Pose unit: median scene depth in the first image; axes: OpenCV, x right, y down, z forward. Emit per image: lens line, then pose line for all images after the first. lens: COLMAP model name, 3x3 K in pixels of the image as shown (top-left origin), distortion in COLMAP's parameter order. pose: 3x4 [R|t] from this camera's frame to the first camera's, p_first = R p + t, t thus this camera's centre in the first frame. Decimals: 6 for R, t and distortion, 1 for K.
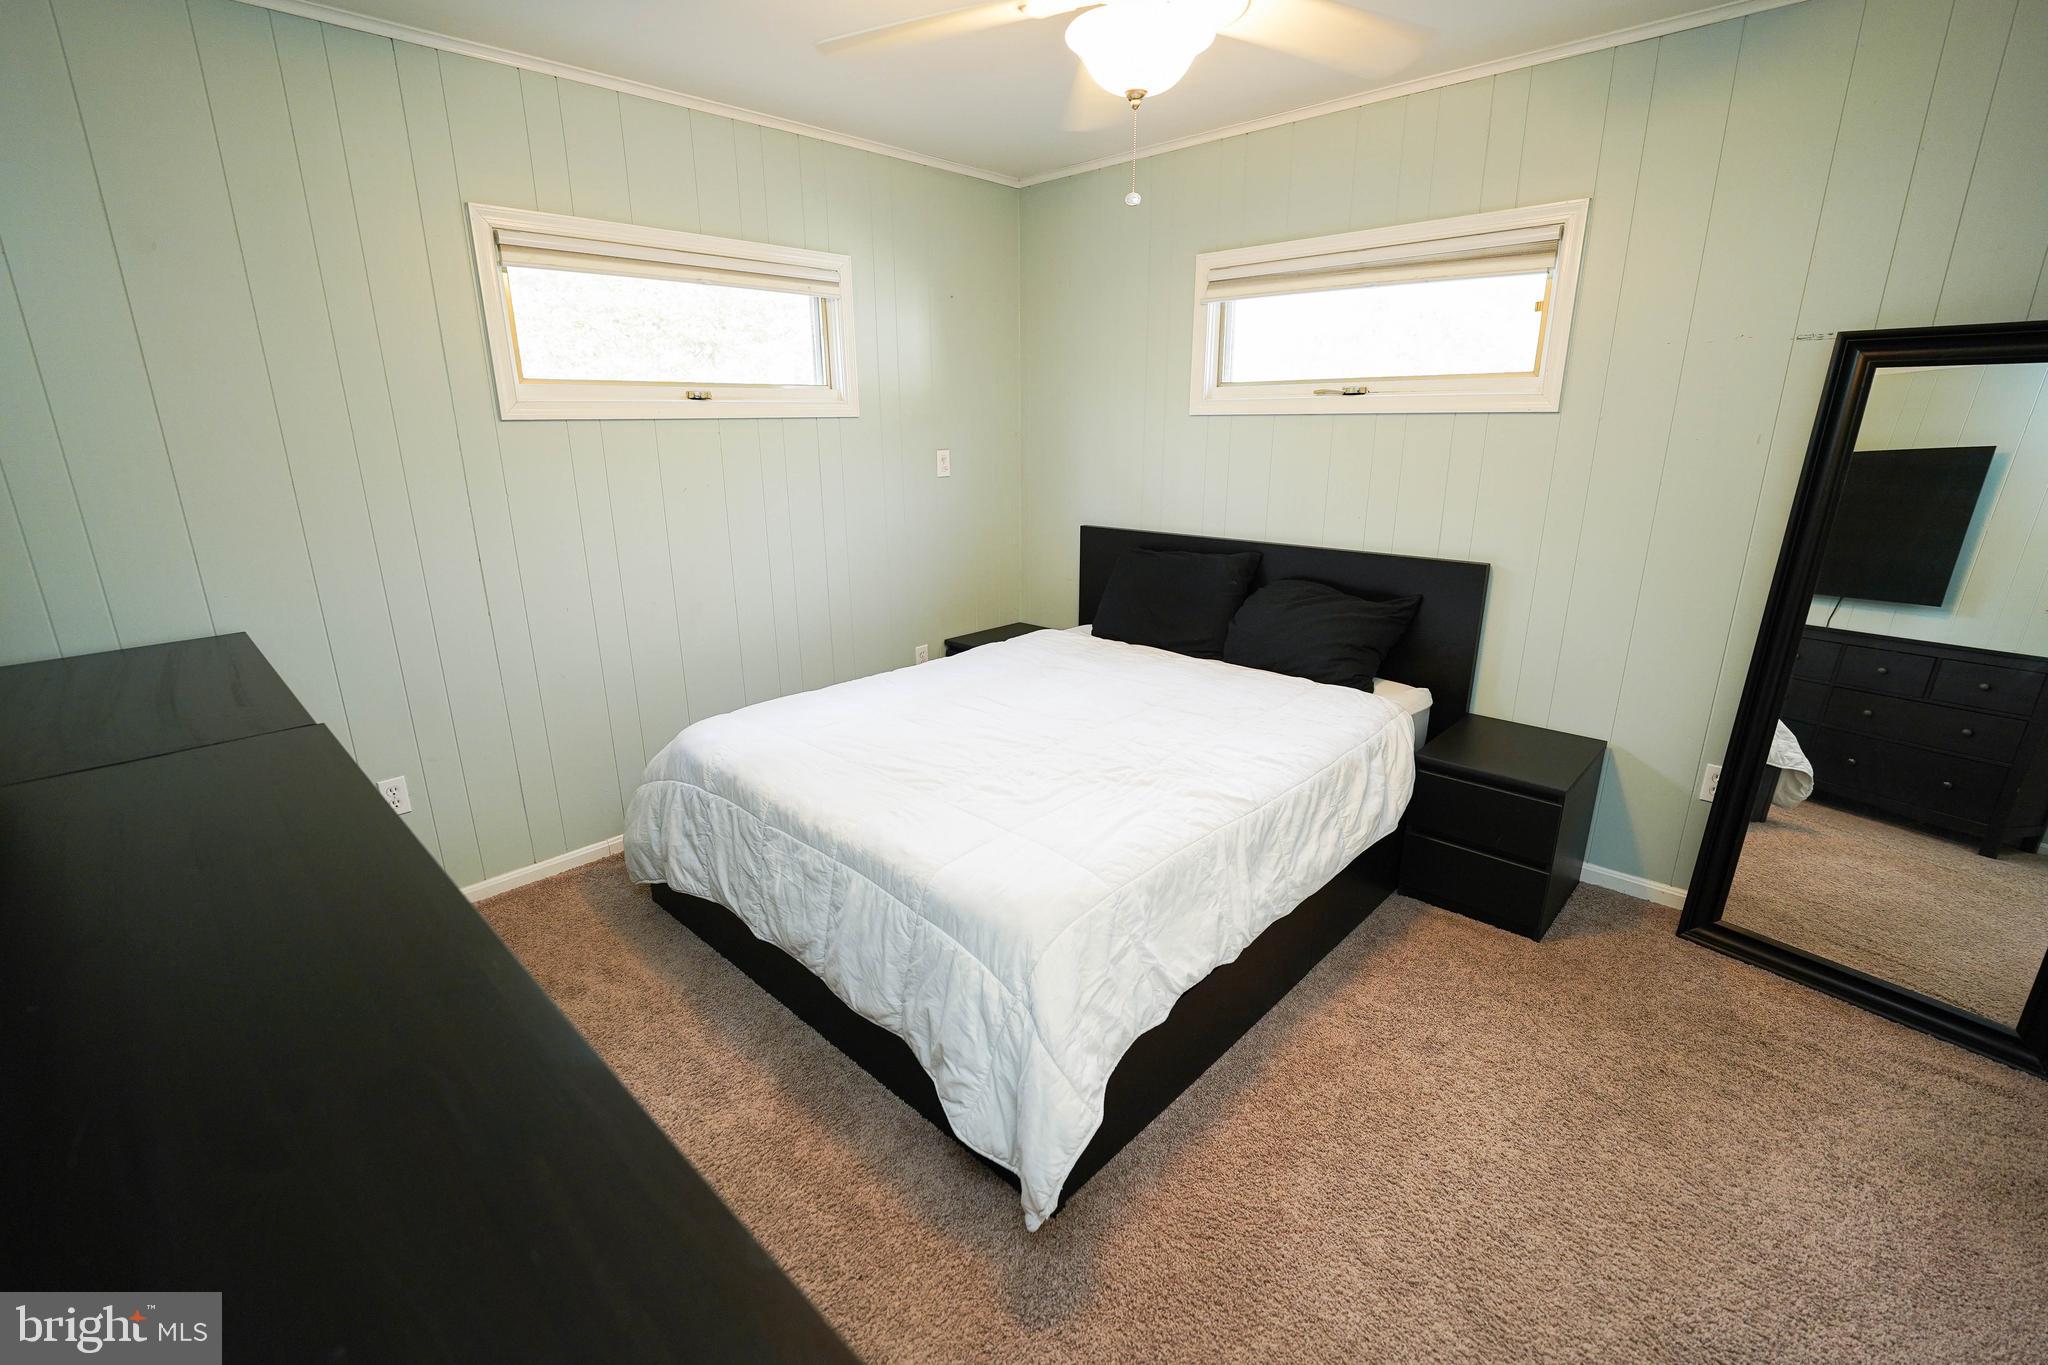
lens RADIAL K [[888.6, 0, 1016.8], [0, 888.6, 677.2], [0, 0, 1]] dist [-0.000179, 0.000019]
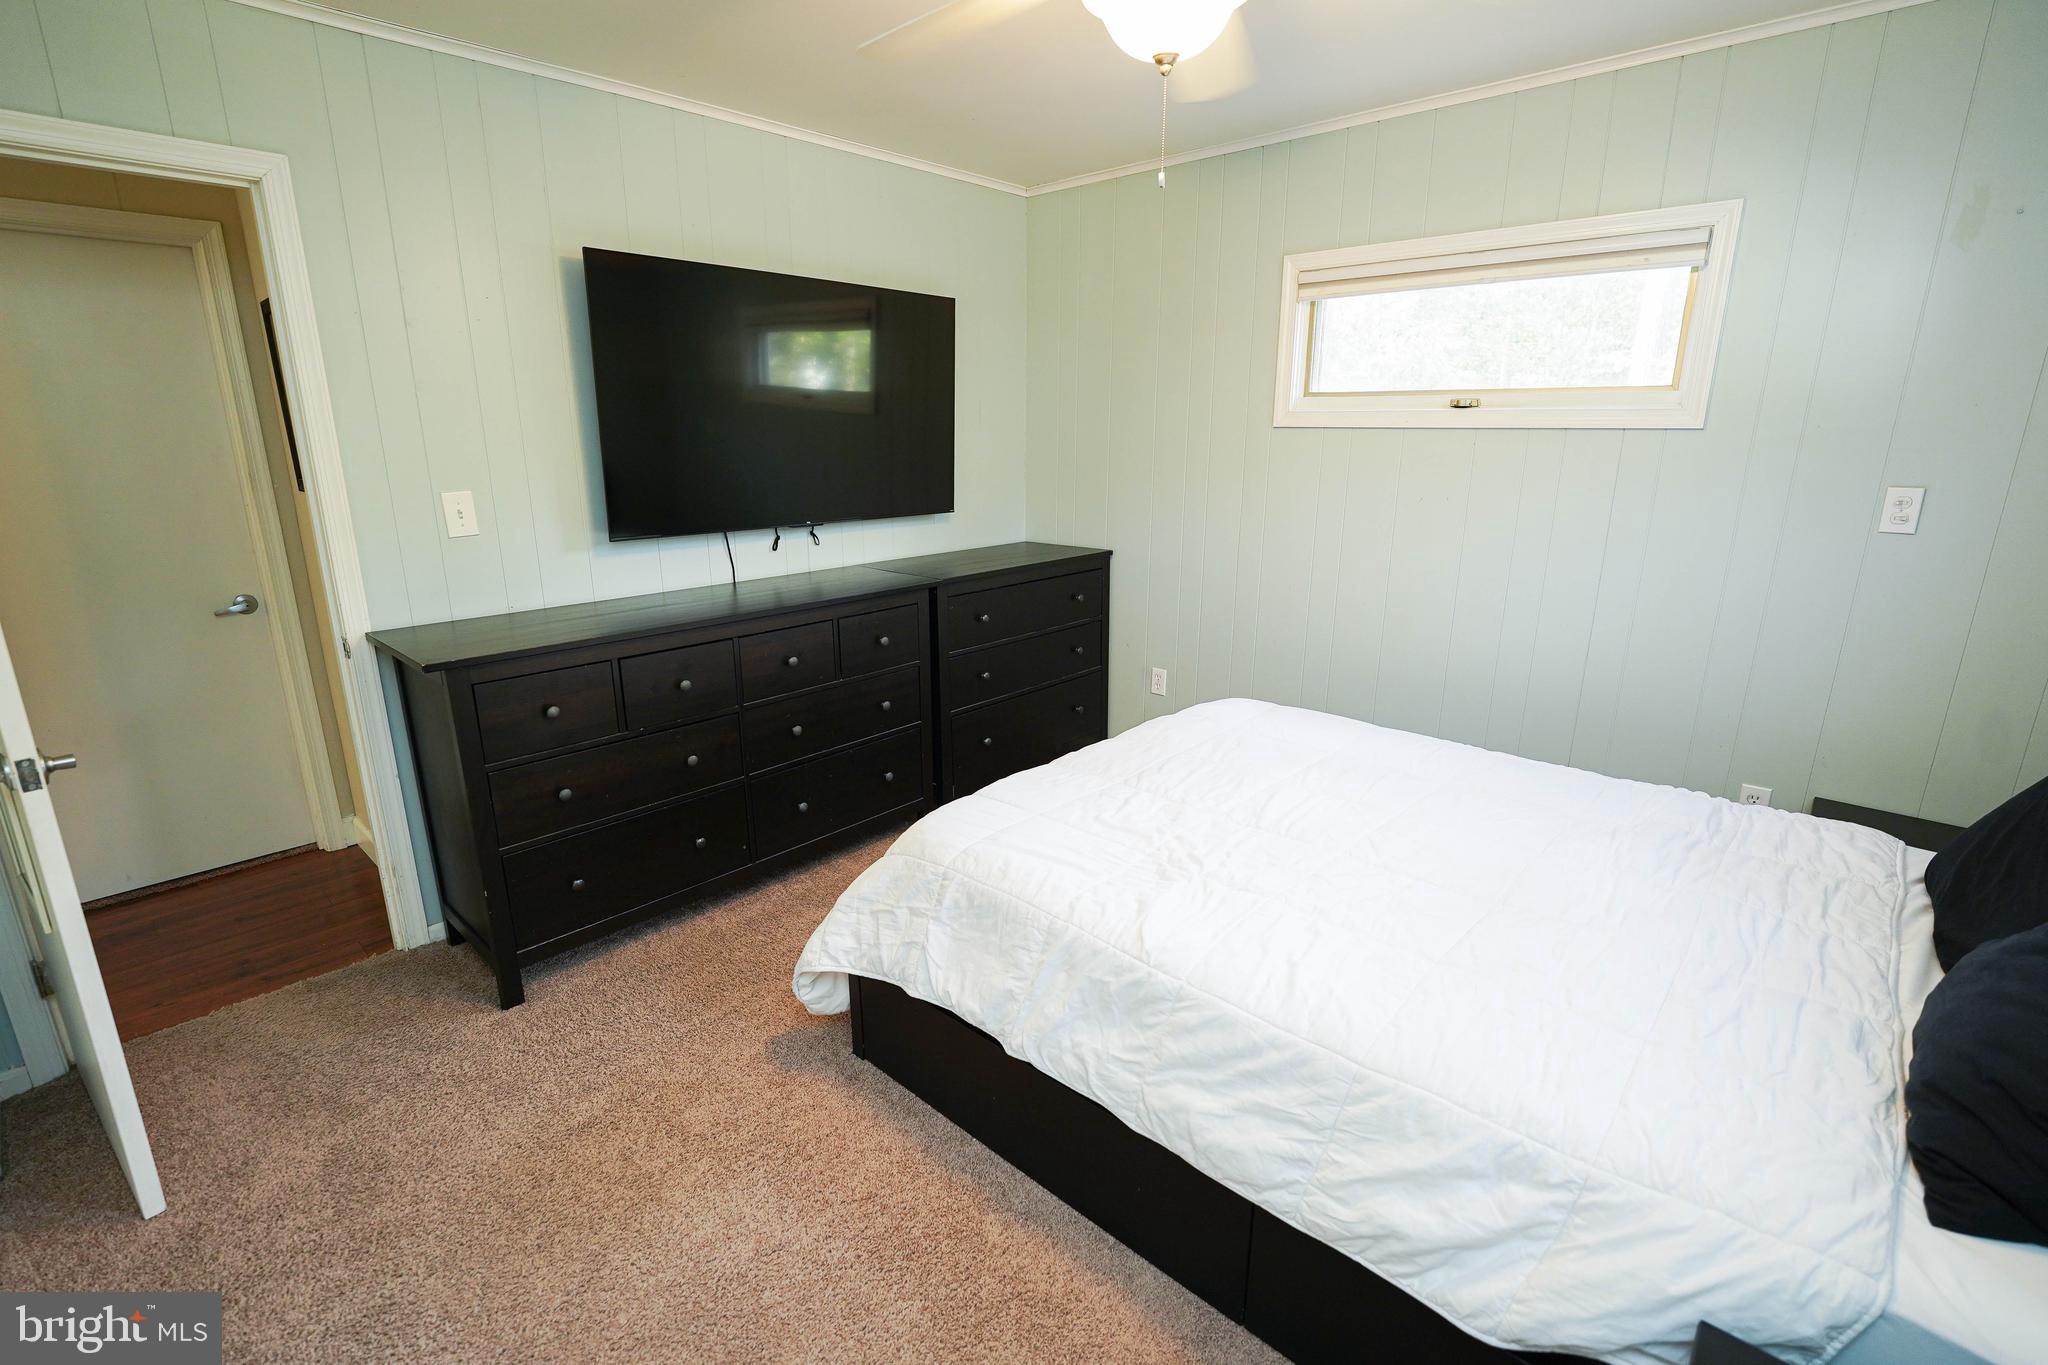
lens RADIAL K [[929.8, 0, 1006.4], [0, 929.8, 683.6], [0, 0, 1]] dist [-0.015618, -0.000230]
pose [[0.005103, 0.274926, -0.961452, 0.777542], [-0.279866, 0.923435, 0.262570, -0.193584], [0.960026, 0.267737, 0.081655, 0.629984]]
